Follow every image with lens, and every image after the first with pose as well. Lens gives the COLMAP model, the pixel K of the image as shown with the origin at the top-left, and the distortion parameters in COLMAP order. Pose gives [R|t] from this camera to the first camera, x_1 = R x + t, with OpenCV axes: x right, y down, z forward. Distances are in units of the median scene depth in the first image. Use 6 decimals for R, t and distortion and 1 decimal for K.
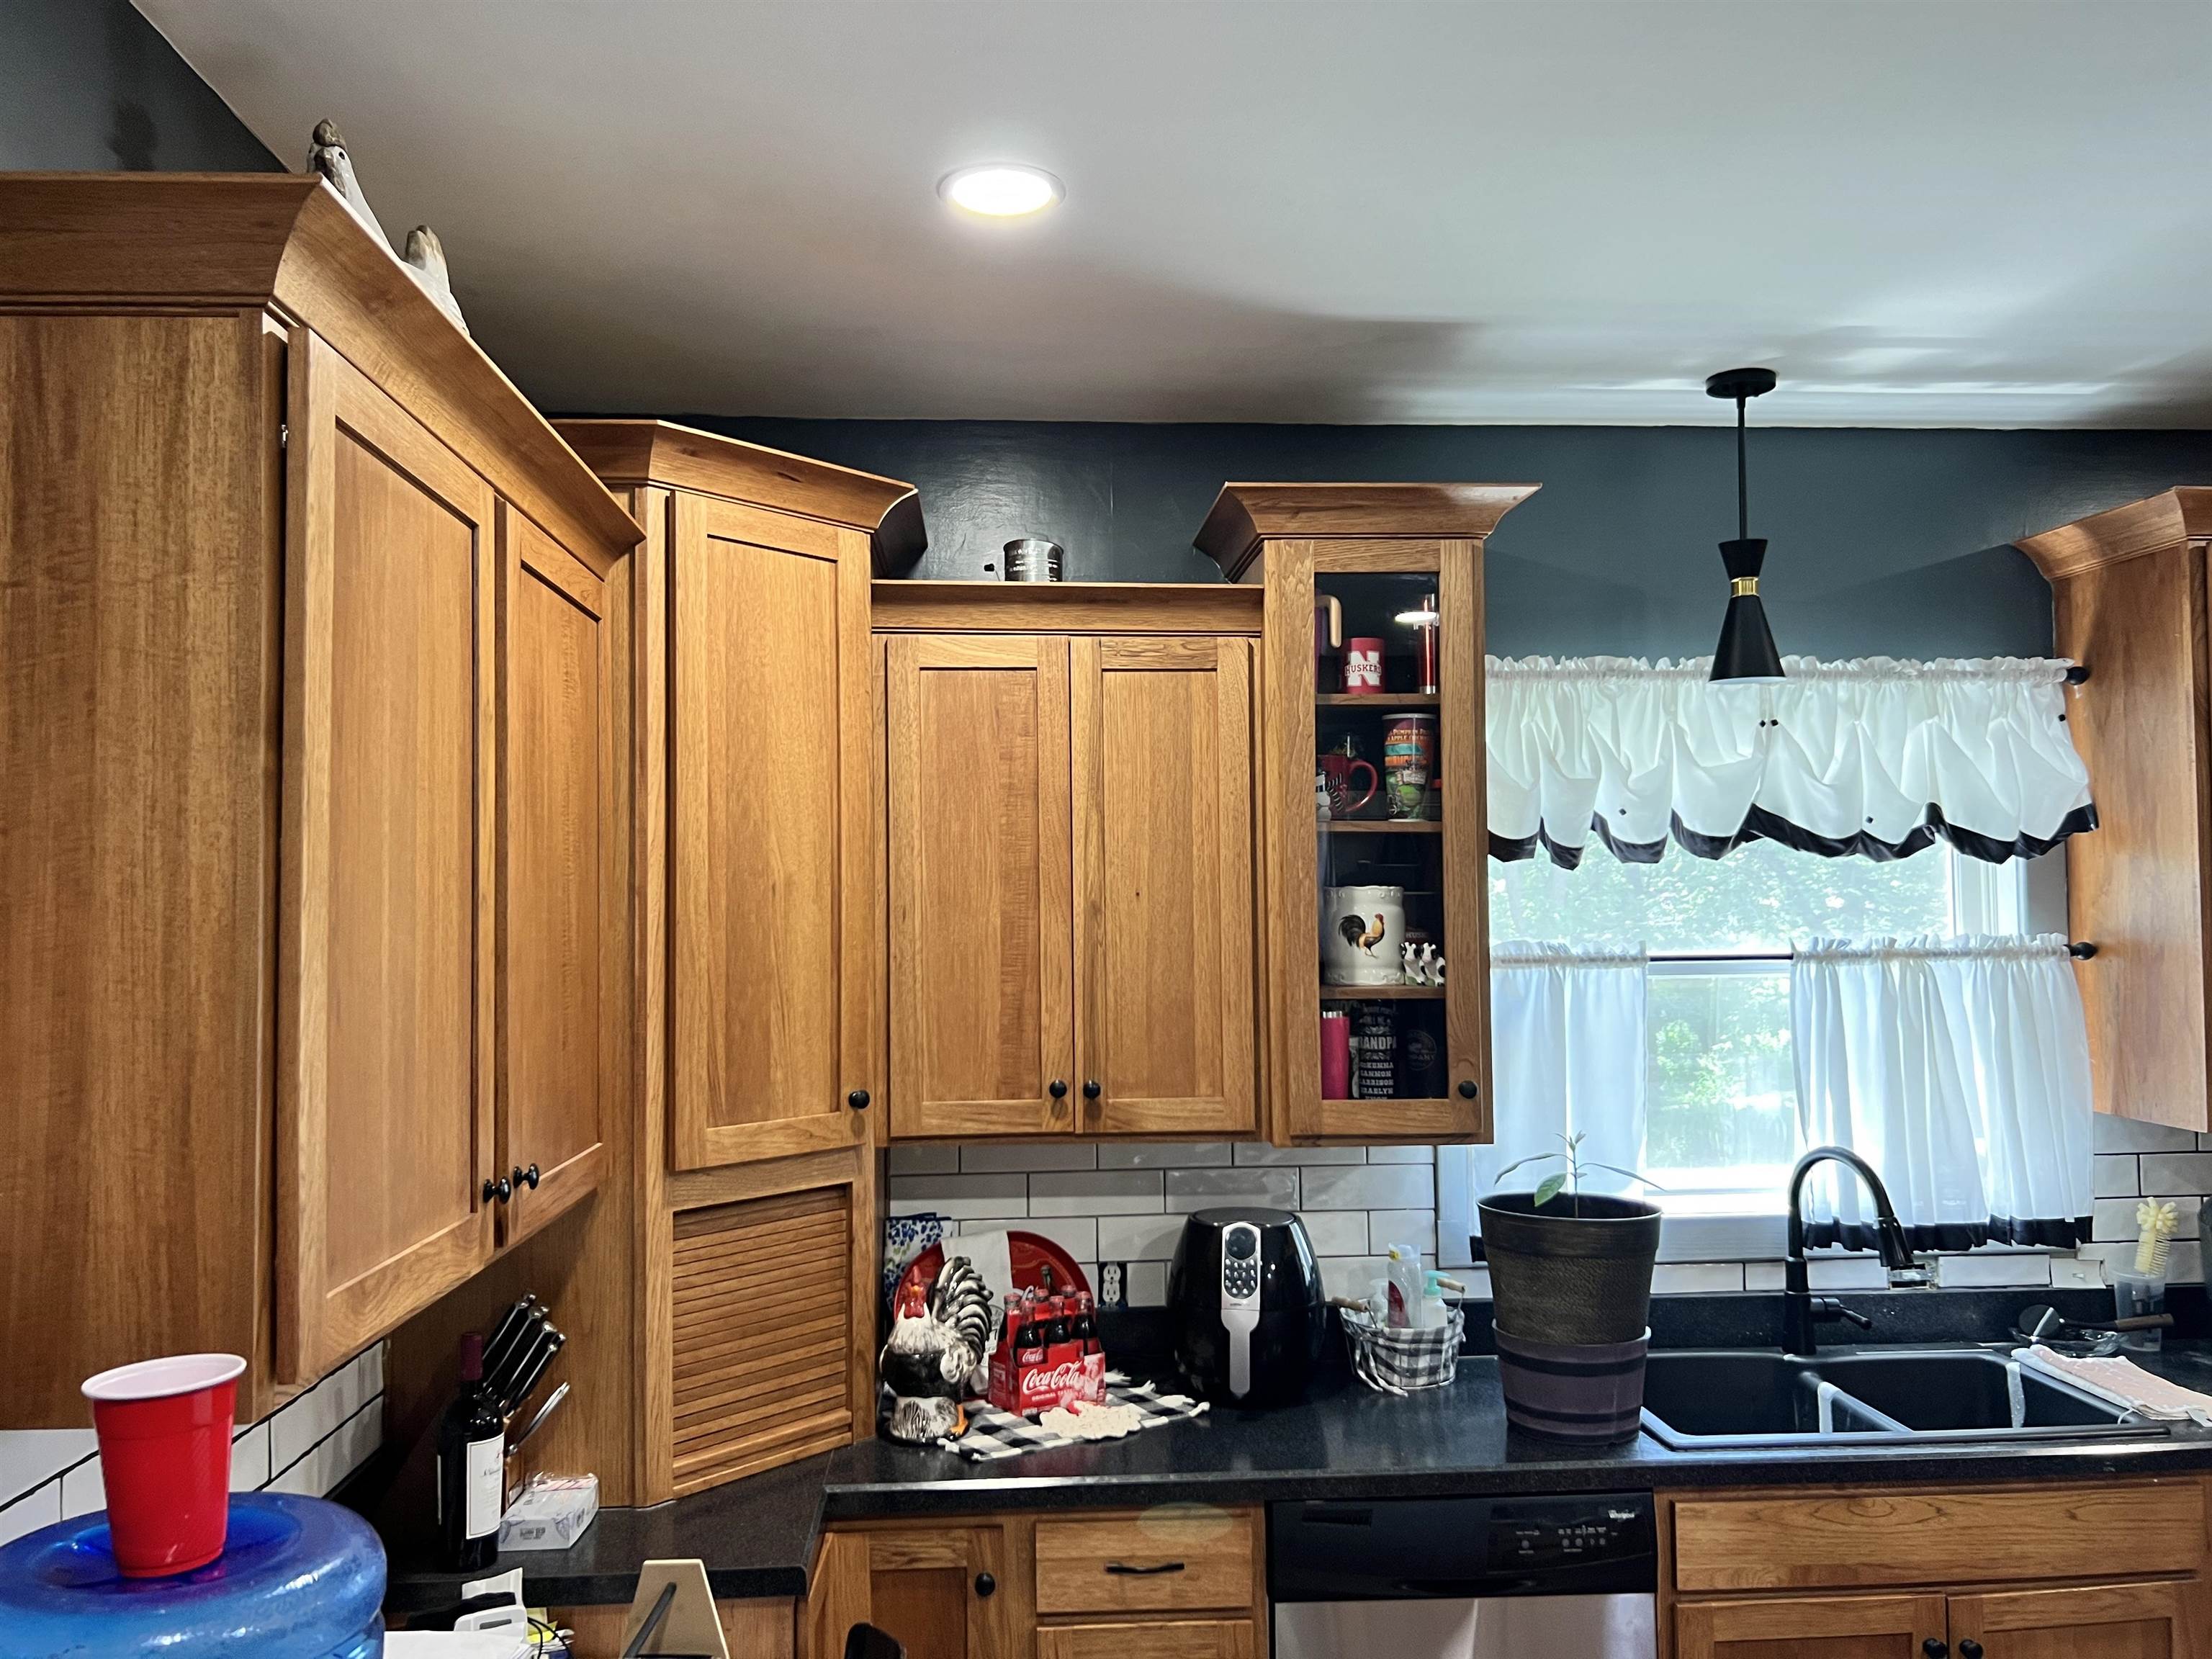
lens RADIAL K [[1677.3, 0, 1168.5], [0, 1677.3, 877.6], [0, 0, 1]] dist [0.044302, -0.060506]
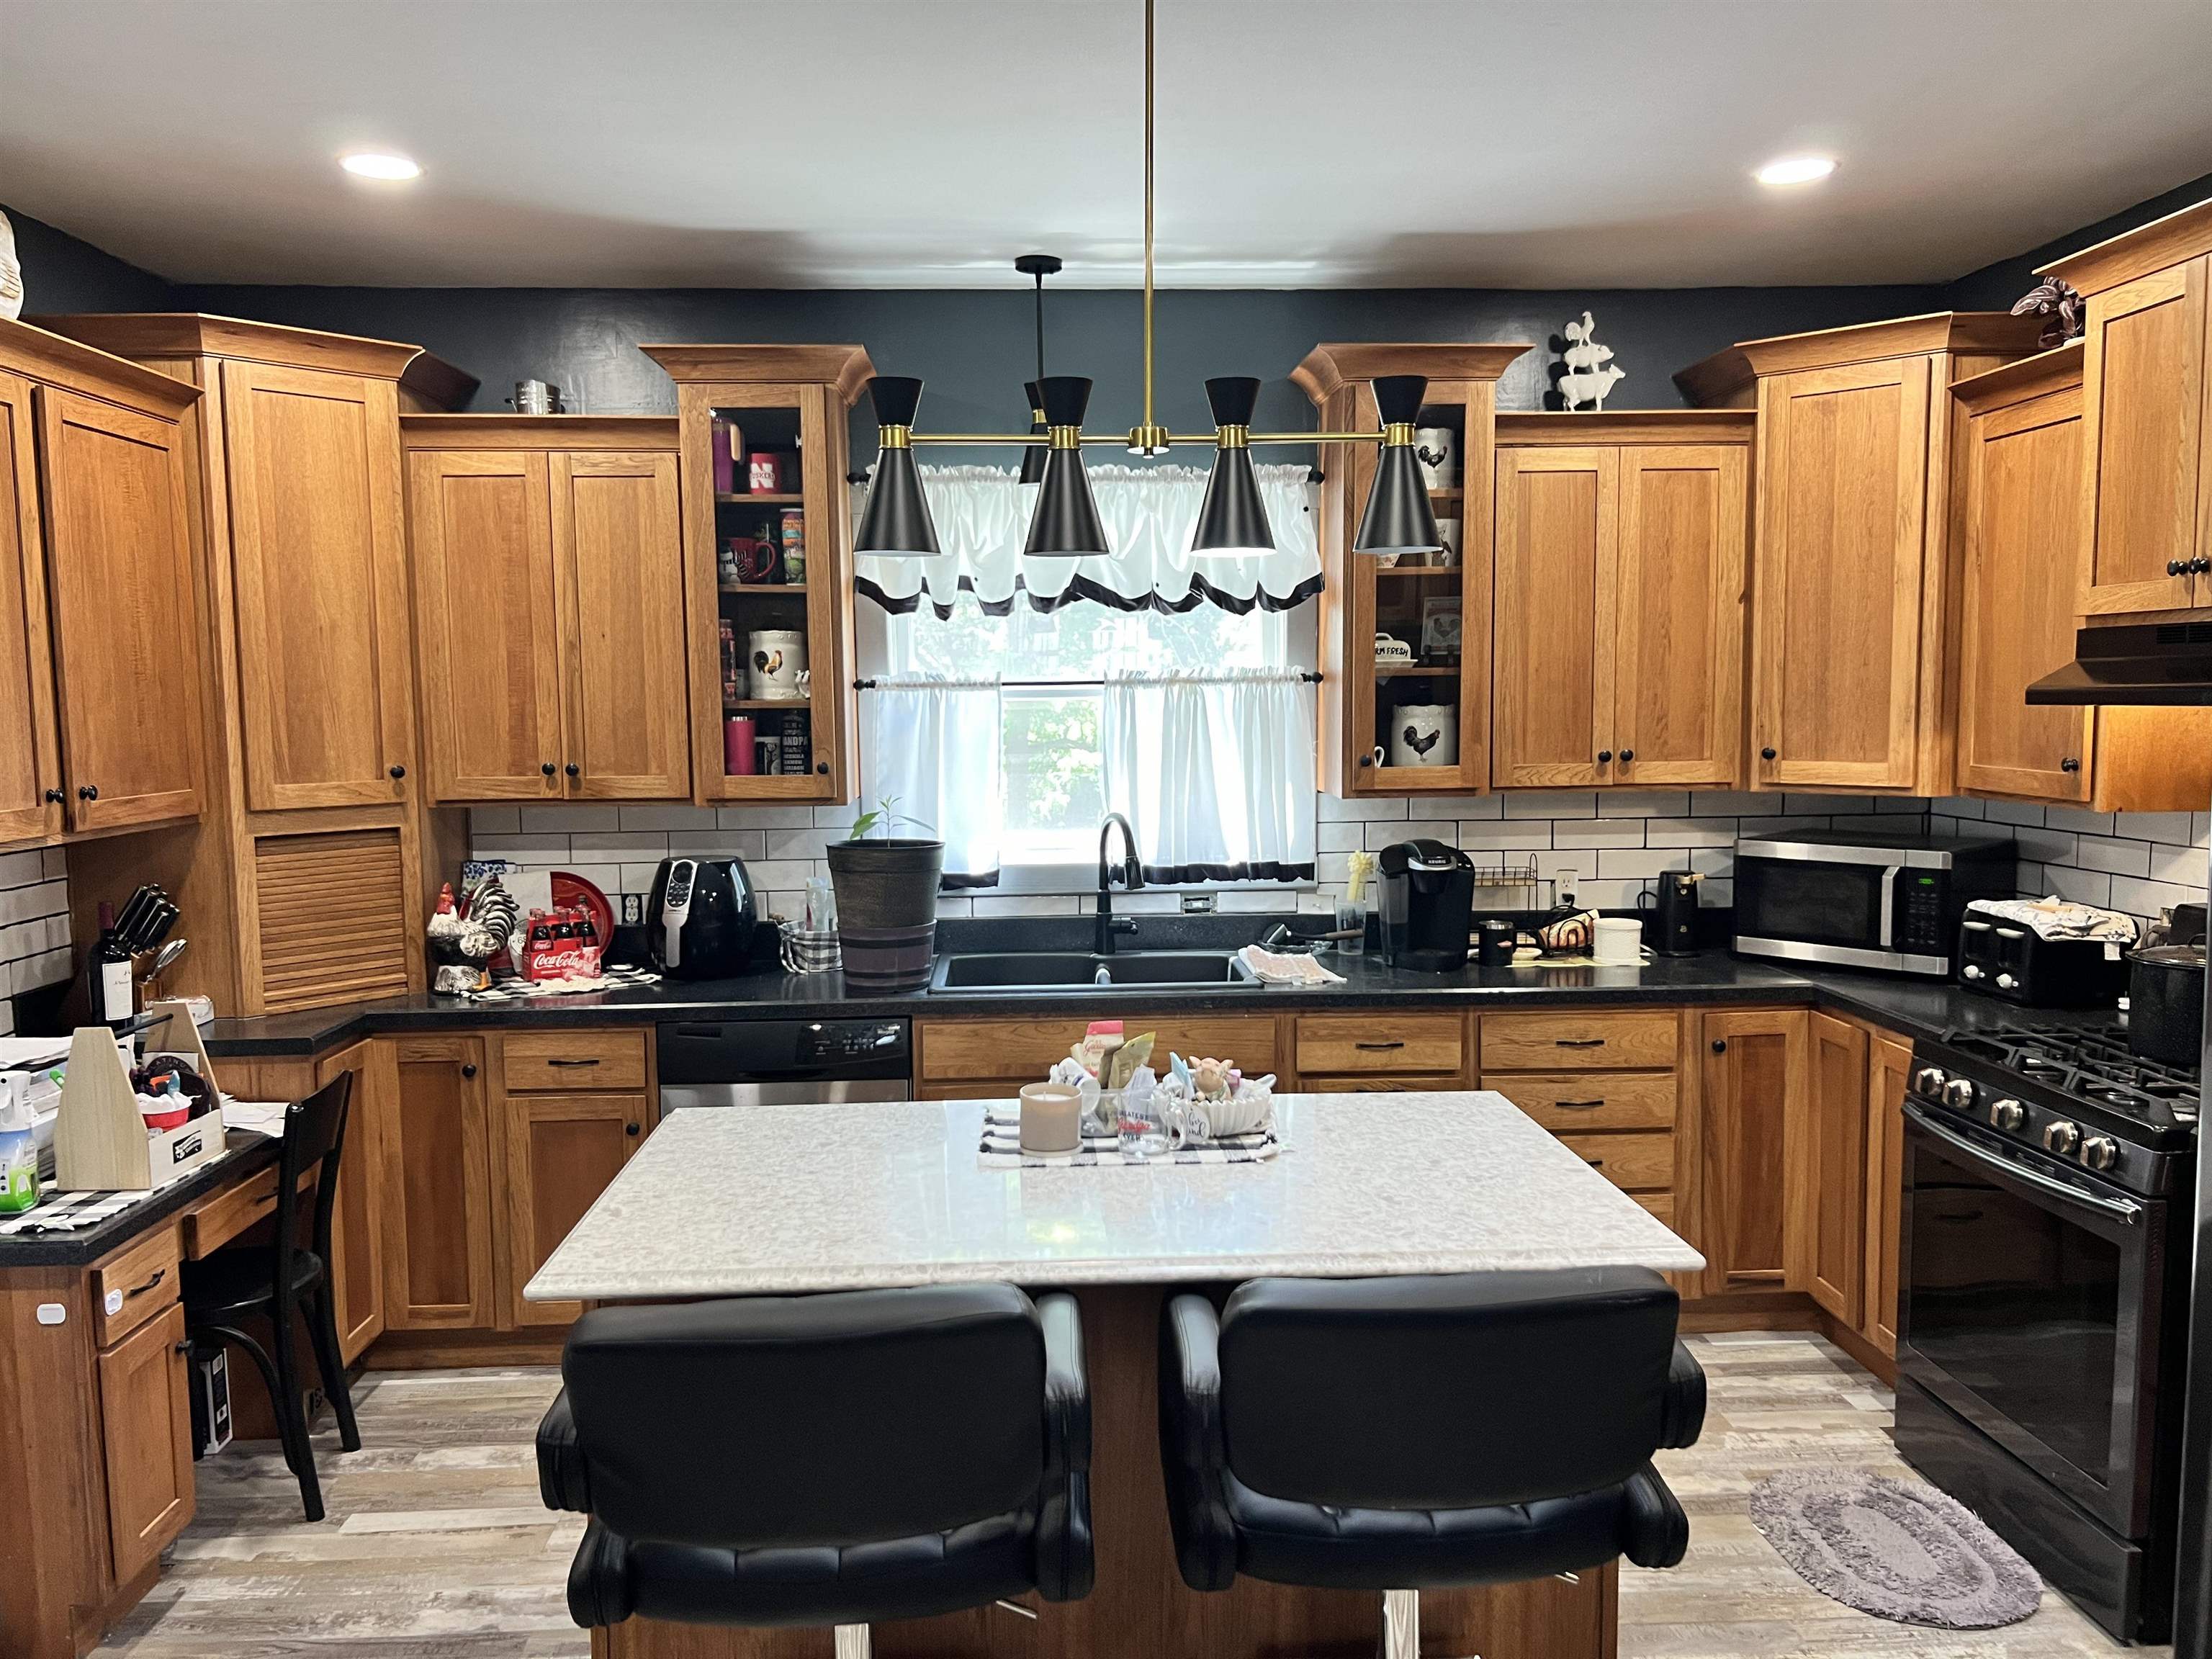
lens RADIAL K [[1677.3, 0, 1224.7], [0, 1677.3, 889.0], [0, 0, 1]] dist [0.044302, -0.060506]
pose [[0.999918, -0.000499, -0.012833, 0.542275], [0.002241, 0.990691, 0.136114, 0.029933], [0.012645, -0.136132, 0.990610, -0.473933]]
